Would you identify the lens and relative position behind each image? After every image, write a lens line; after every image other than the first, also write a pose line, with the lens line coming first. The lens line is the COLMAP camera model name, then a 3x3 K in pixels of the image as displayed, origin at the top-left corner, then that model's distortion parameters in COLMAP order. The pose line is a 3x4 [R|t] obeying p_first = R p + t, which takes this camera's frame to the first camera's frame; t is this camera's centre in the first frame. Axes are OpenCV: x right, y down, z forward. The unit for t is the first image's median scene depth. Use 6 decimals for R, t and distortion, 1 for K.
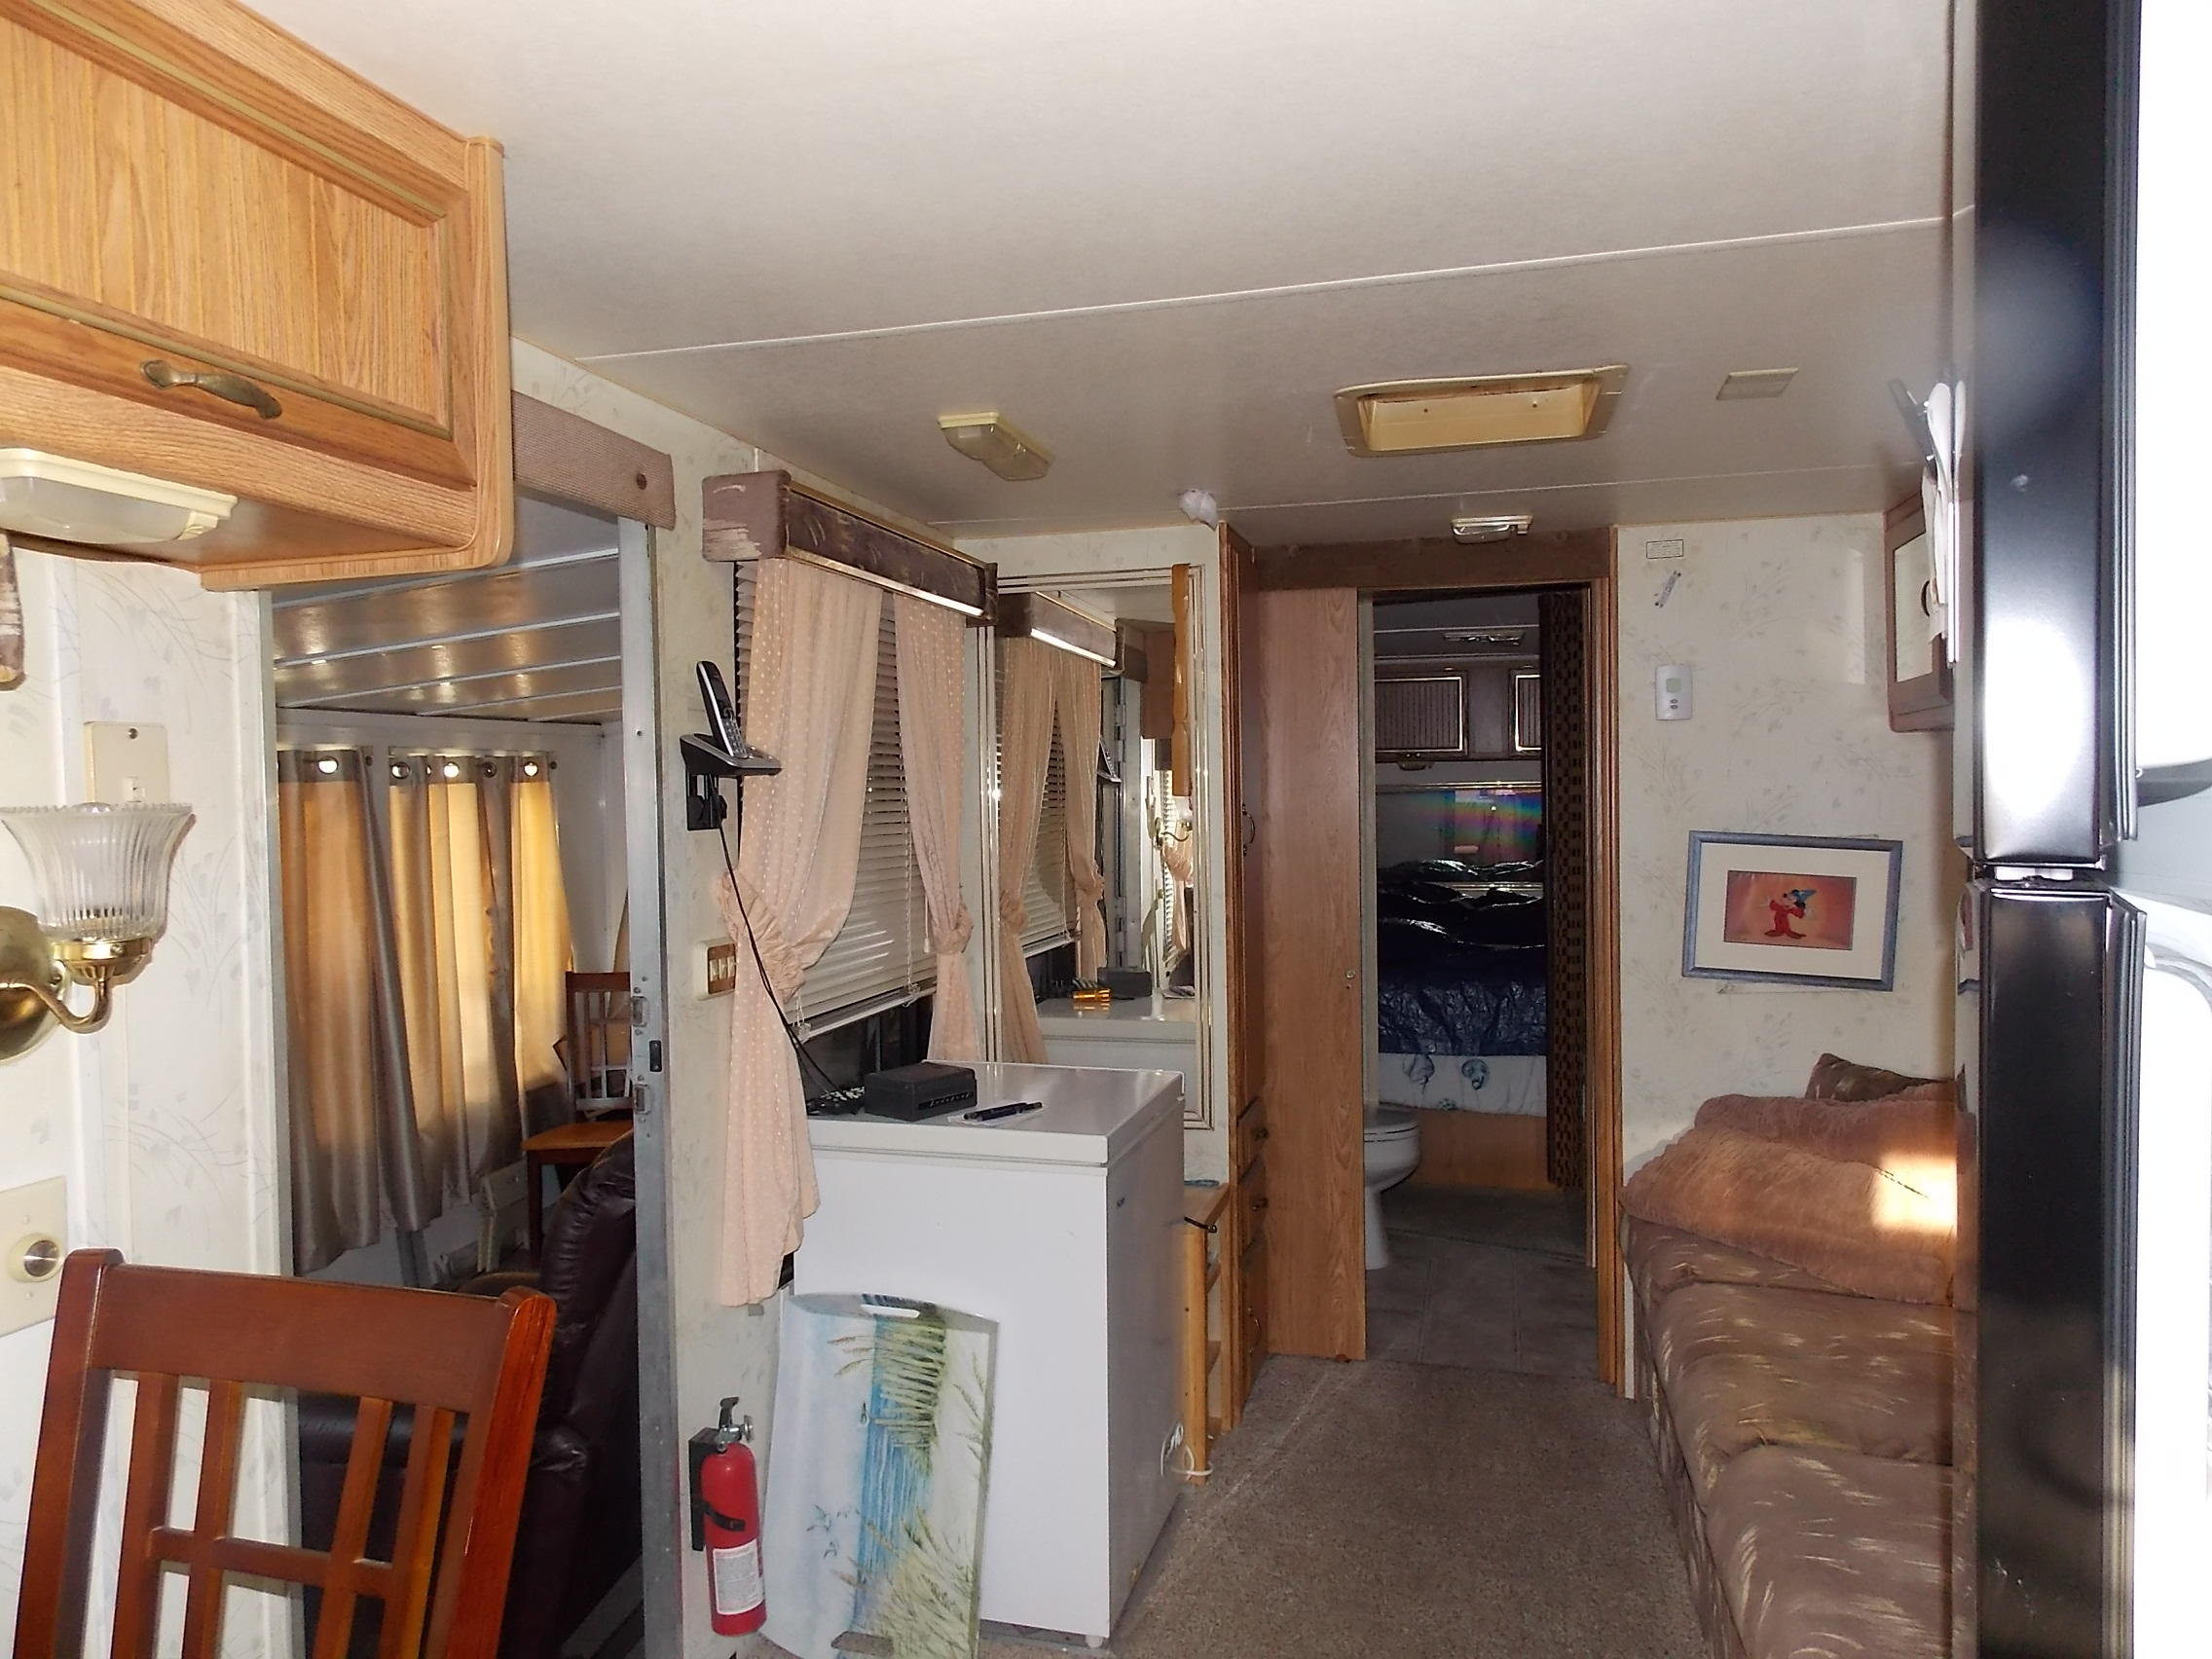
lens RADIAL K [[1472.1, 0, 1109.1], [0, 1472.1, 832.5], [0, 0, 1]] dist [0.030792, -0.010881]
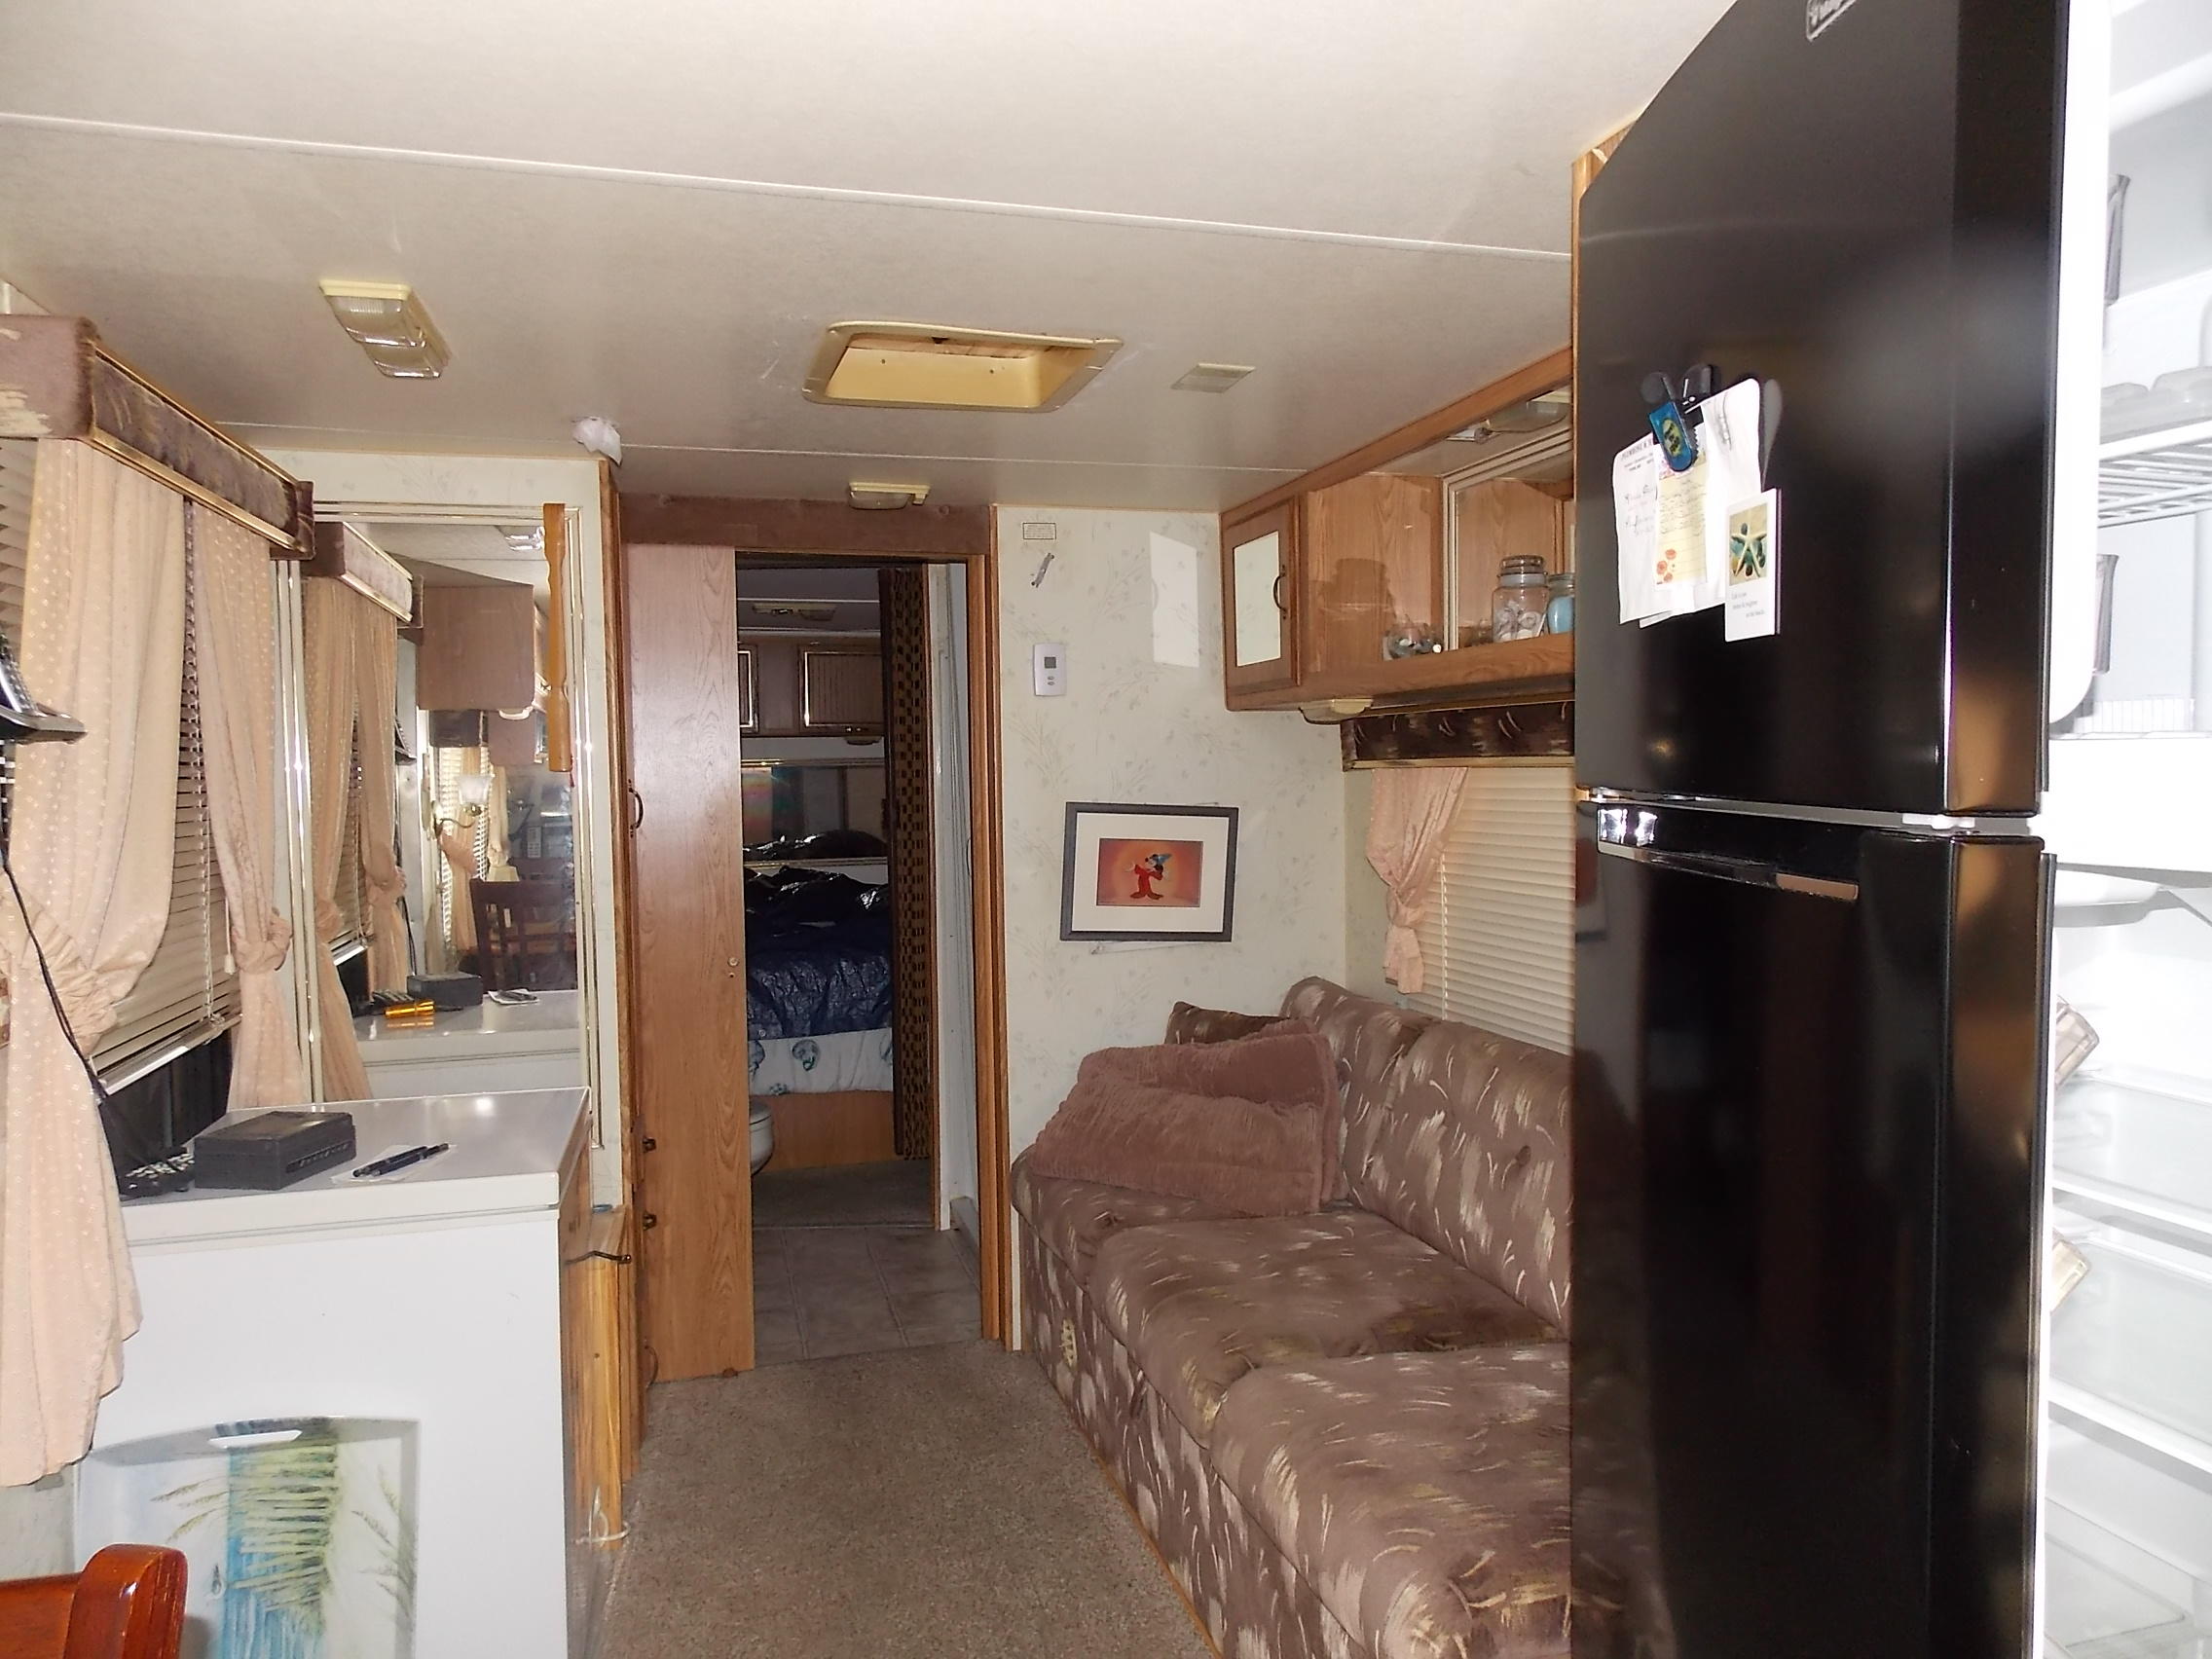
lens RADIAL K [[1472.1, 0, 1104.1], [0, 1472.1, 829.9], [0, 0, 1]] dist [0.030792, -0.010881]
pose [[0.866062, -0.025889, 0.499265, -0.112578], [0.020262, 0.999655, 0.016690, 0.001847], [-0.499525, -0.004338, 0.866288, 0.083204]]
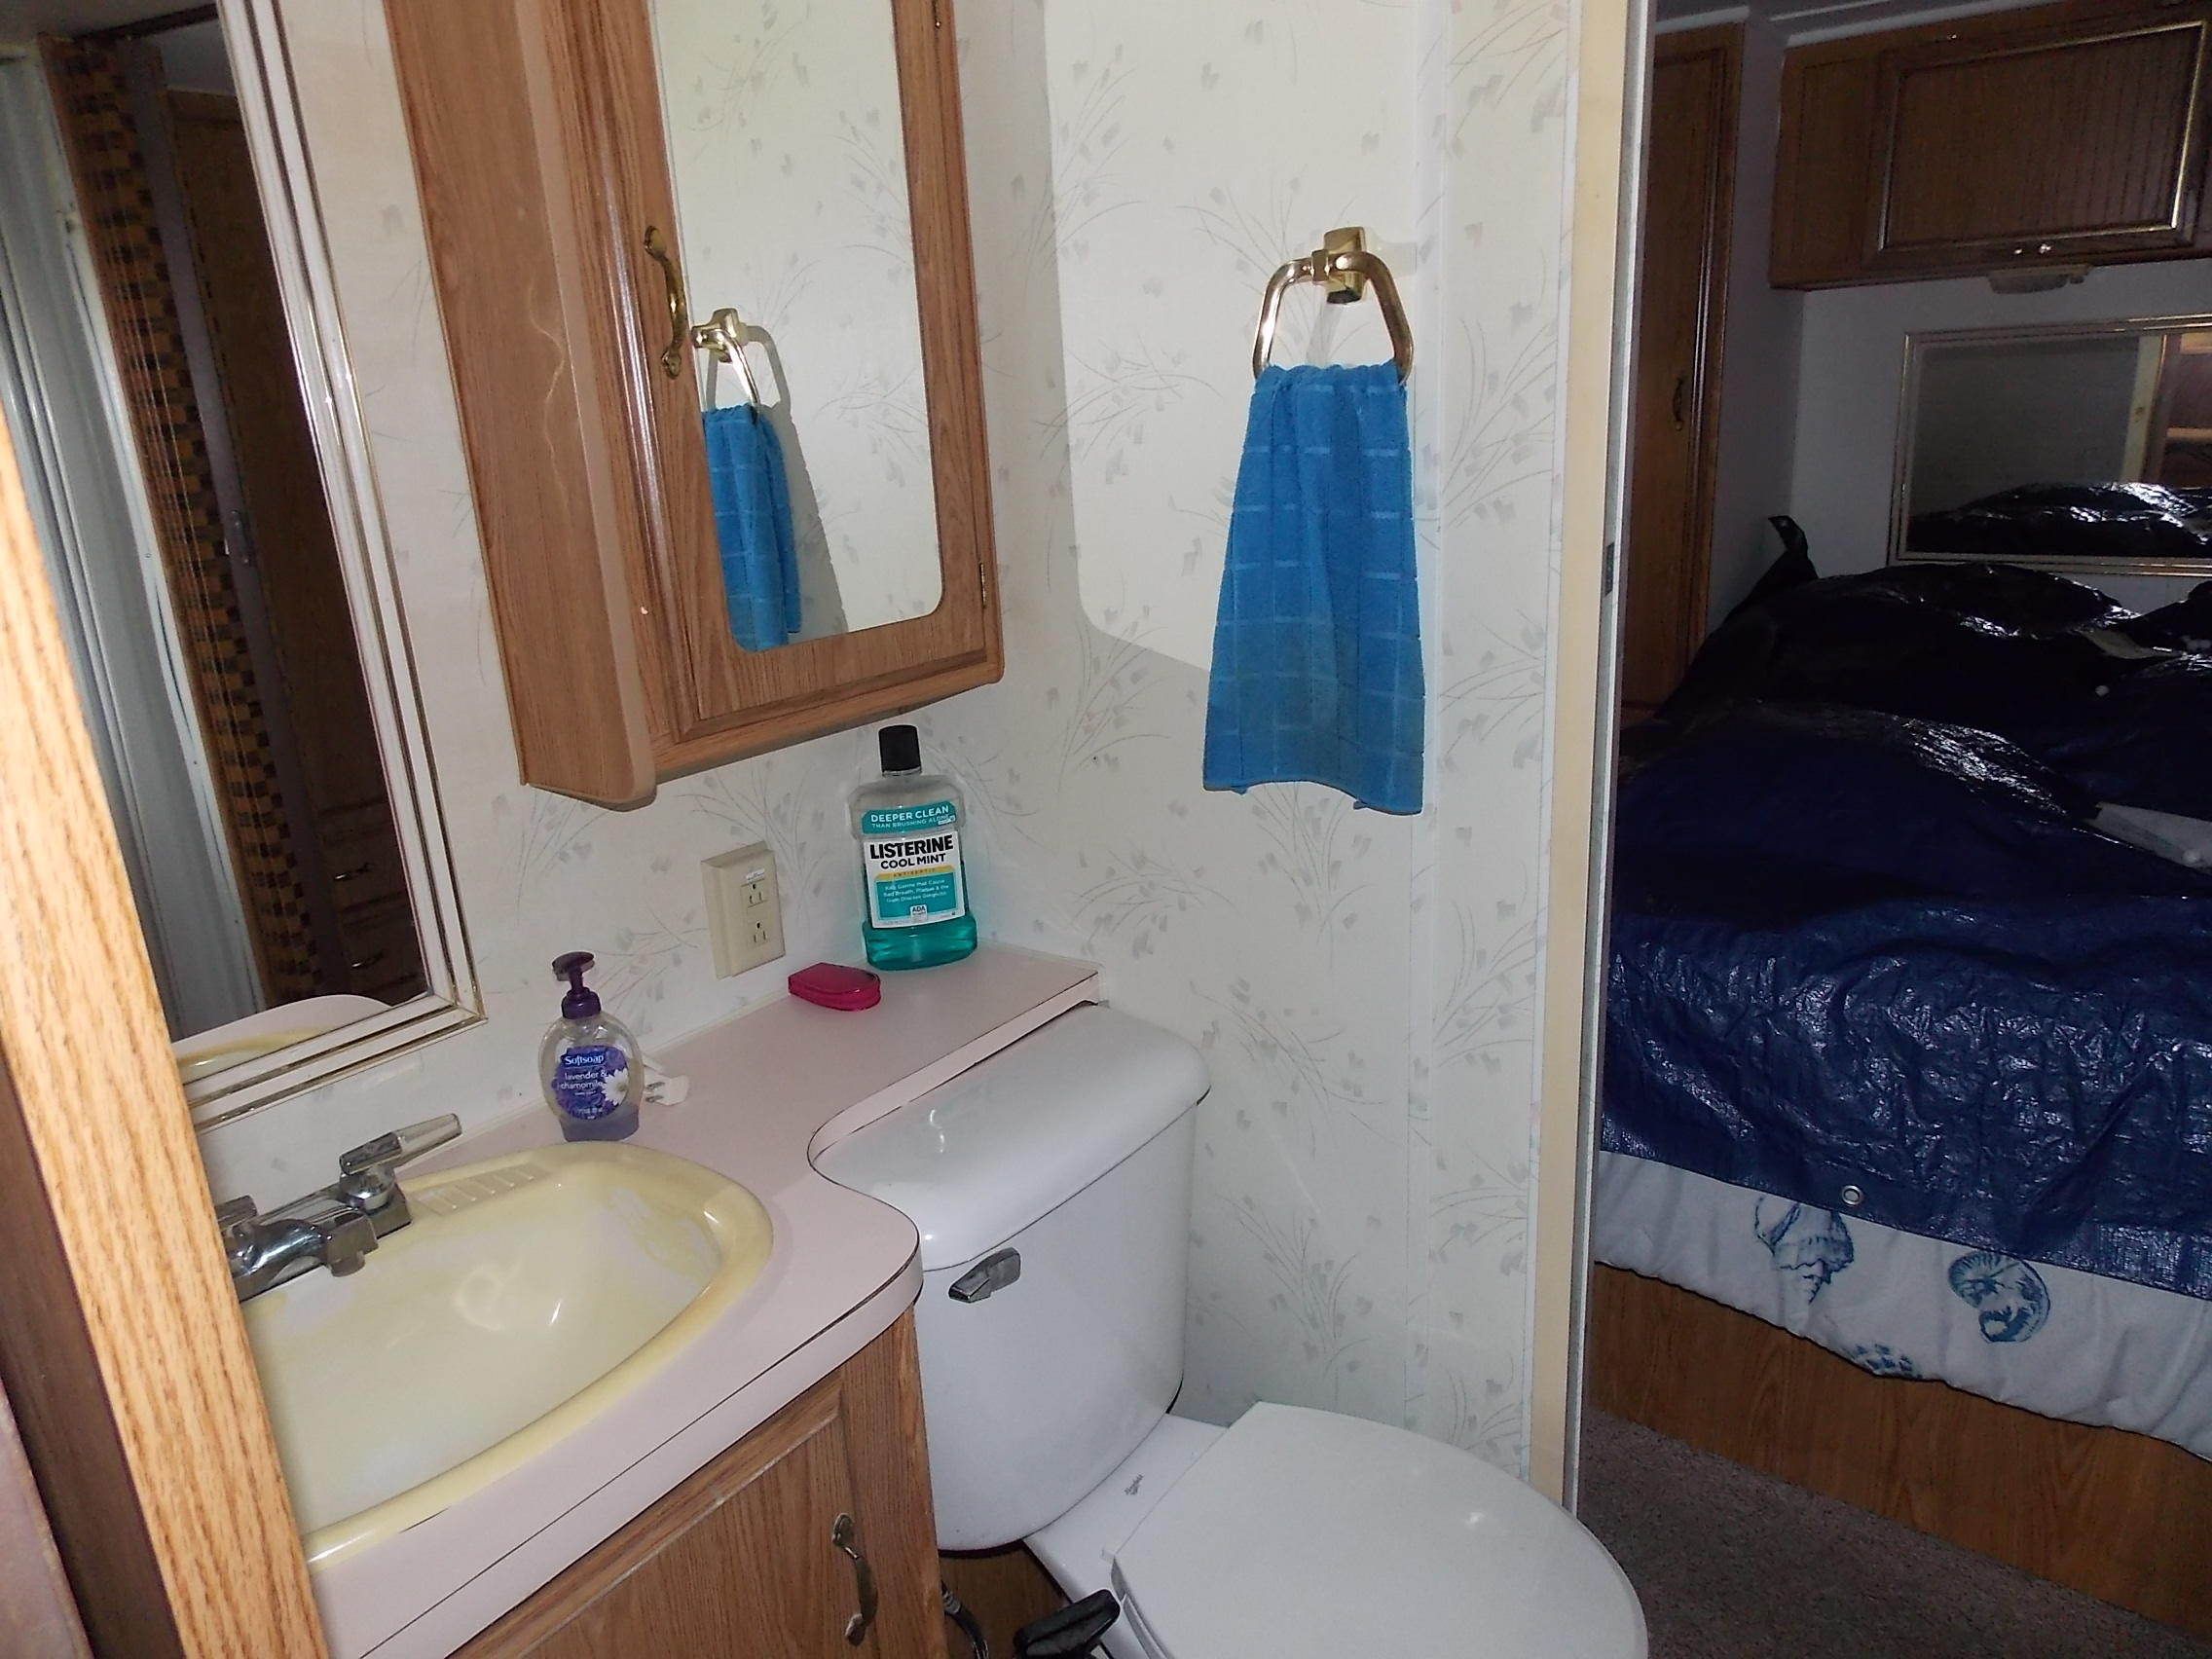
lens RADIAL K [[1472.1, 0, 1107.0], [0, 1472.1, 826.0], [0, 0, 1]] dist [0.030792, -0.010881]
pose [[0.927214, 0.075378, -0.366867, 0.305924], [0.026952, 0.963569, 0.266098, -0.034553], [0.373560, -0.256617, 0.891404, 1.137045]]
